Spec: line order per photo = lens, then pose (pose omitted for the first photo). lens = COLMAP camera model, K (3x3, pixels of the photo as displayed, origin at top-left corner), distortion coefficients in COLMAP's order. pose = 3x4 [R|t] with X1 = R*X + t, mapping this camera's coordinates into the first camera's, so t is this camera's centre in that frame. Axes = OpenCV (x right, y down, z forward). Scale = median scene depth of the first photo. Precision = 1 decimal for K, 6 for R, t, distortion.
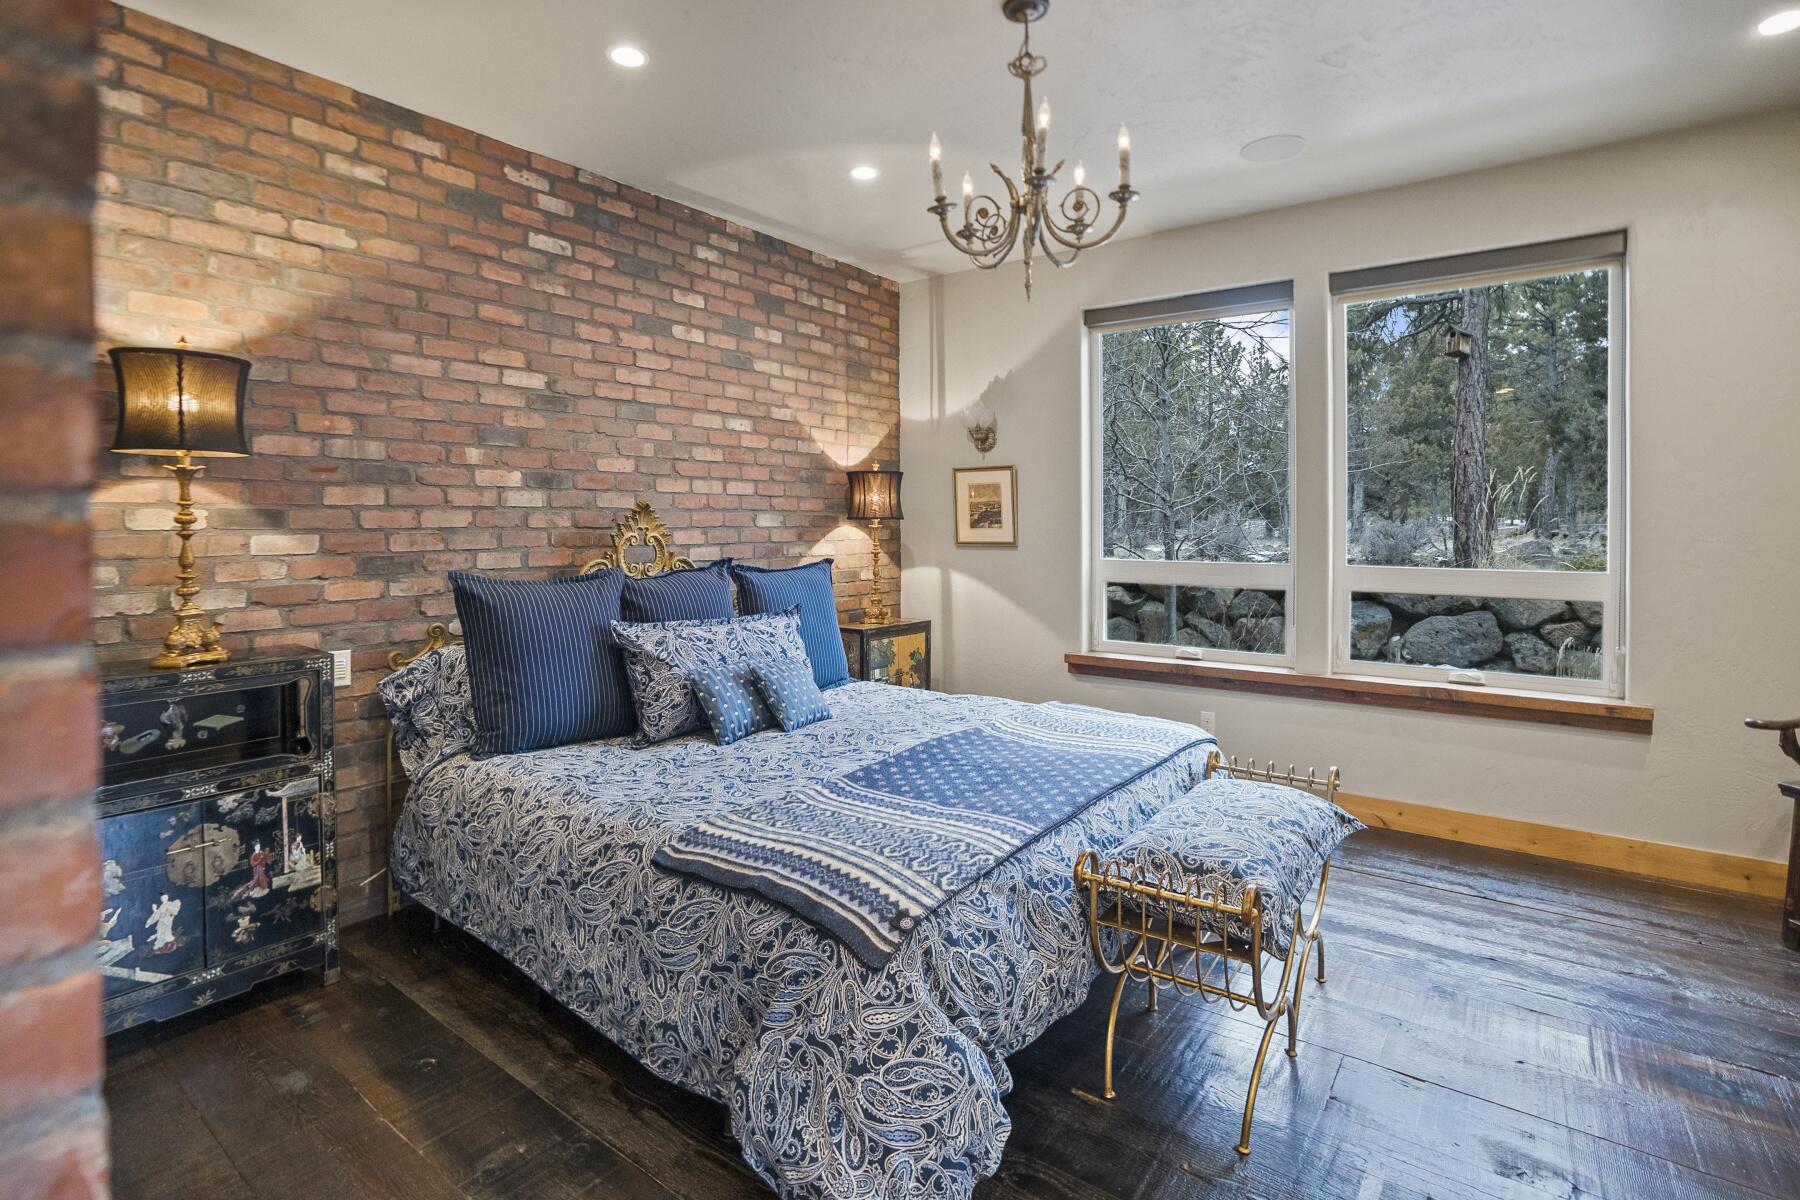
lens RADIAL K [[844.6, 0, 914.1], [0, 844.6, 531.1], [0, 0, 1]] dist [-0.051639, 0.020874]
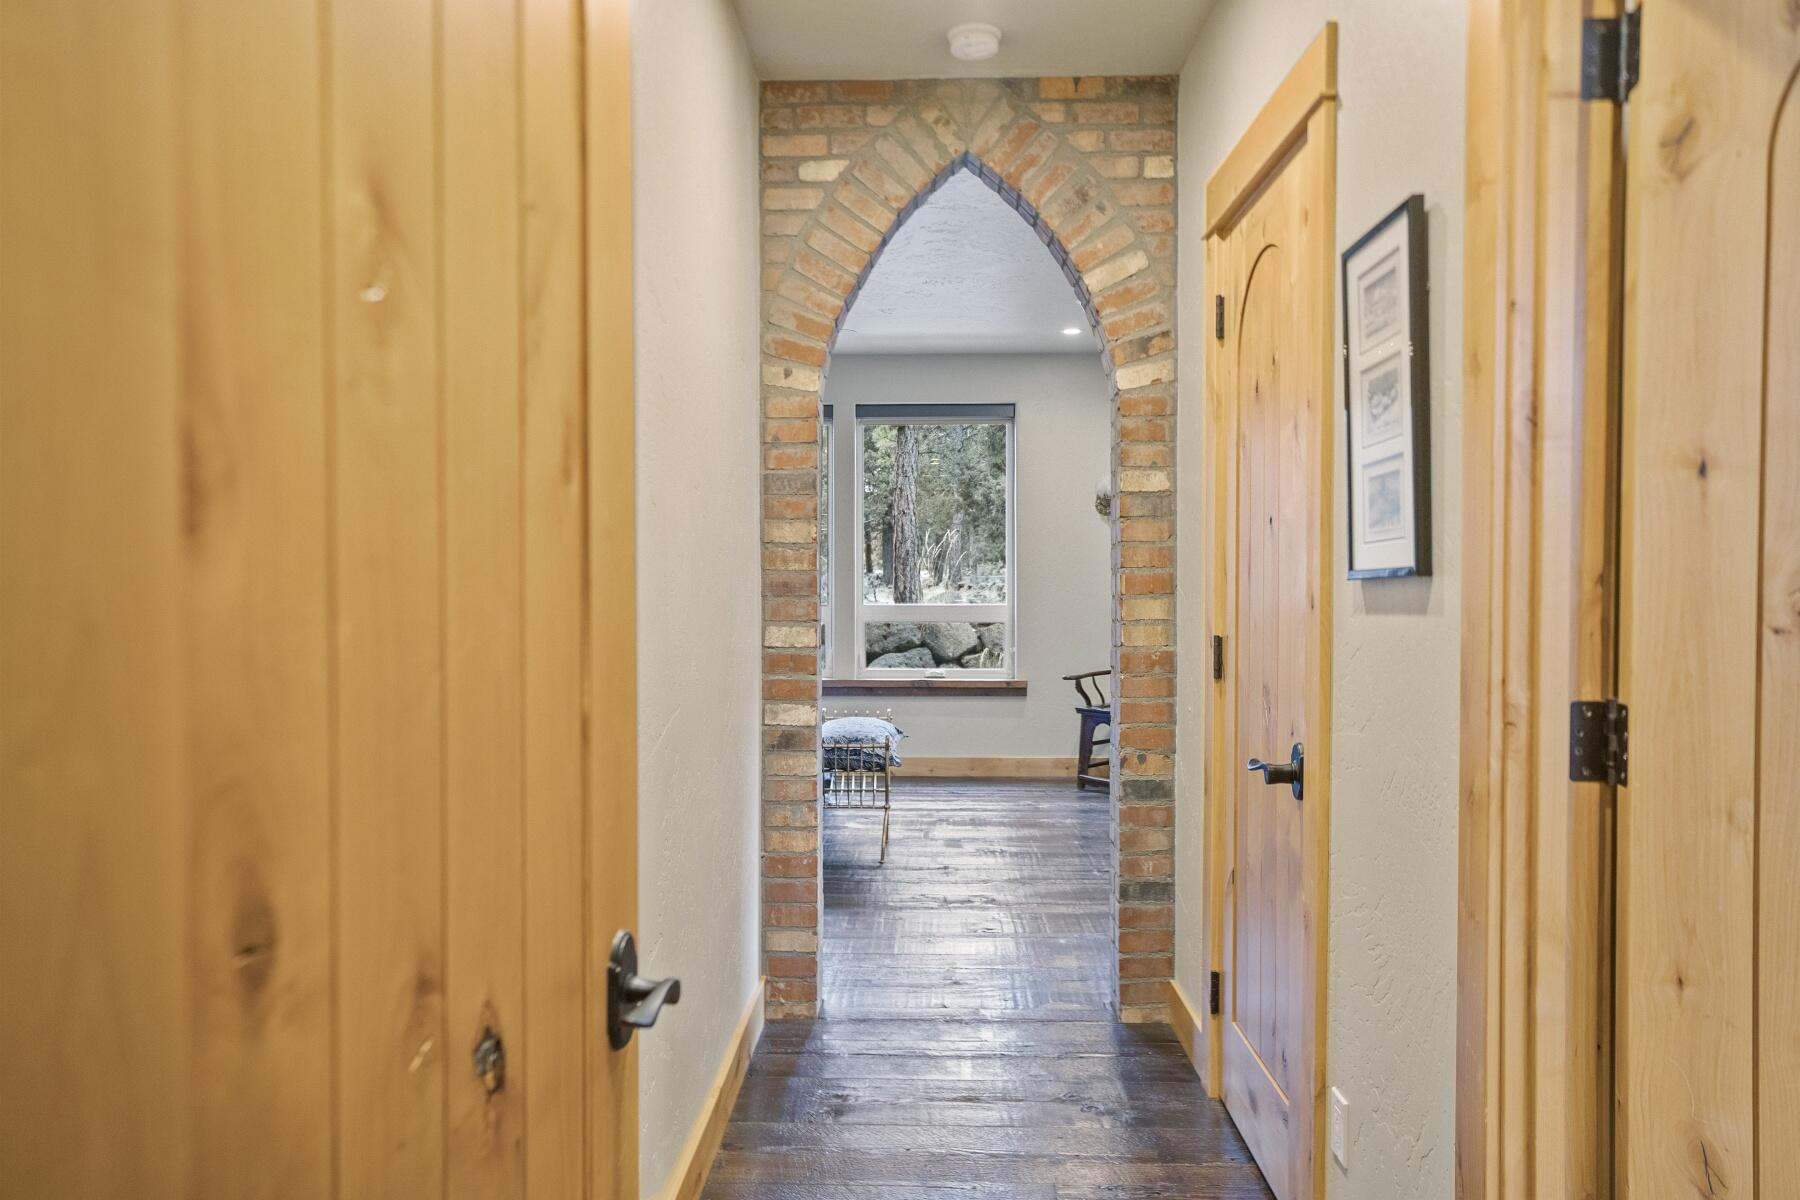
lens RADIAL K [[1201.6, 0, 899.9], [0, 1201.6, 596.9], [0, 0, 1]] dist [-0.006678, -0.000710]
pose [[0.815300, -0.010895, 0.578936, -0.647938], [0.006121, 0.999929, 0.010197, 0.008444], [-0.579006, -0.004770, 0.815309, -0.752305]]
